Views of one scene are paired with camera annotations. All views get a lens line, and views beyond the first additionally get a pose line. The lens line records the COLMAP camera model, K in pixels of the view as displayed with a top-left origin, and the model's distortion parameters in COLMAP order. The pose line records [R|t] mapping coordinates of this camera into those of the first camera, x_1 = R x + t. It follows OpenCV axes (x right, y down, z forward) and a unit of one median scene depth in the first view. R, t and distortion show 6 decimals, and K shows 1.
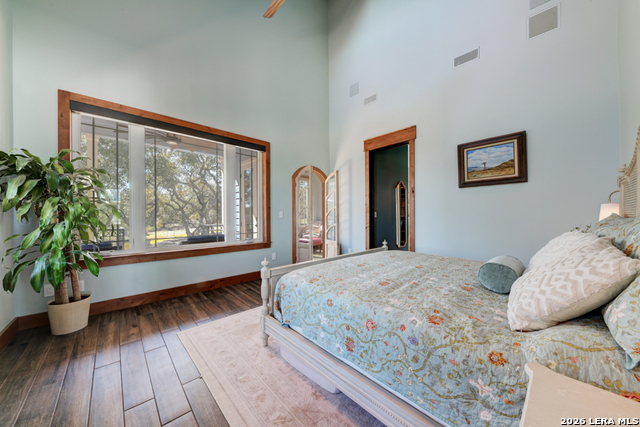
lens RADIAL K [[222.7, 0, 321.2], [0, 222.7, 212.8], [0, 0, 1]] dist [0.000426, 0.000009]
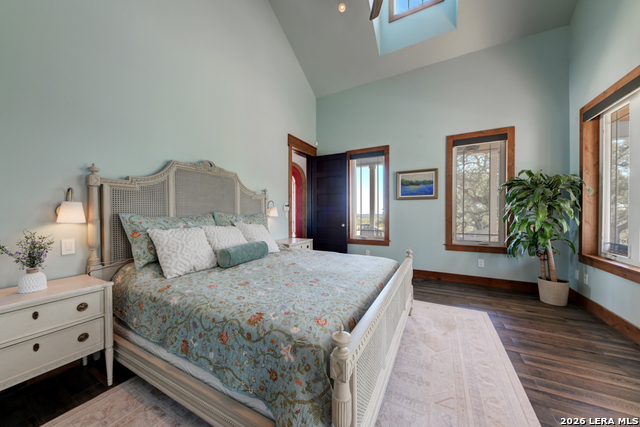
lens RADIAL K [[222.7, 0, 321.2], [0, 222.7, 212.8], [0, 0, 1]] dist [0.000426, 0.000009]
pose [[-0.946396, 0.002087, -0.323002, 0.451842], [0.002907, 0.999994, -0.002056, 0.013908], [0.322996, -0.002884, -0.946396, 1.528920]]
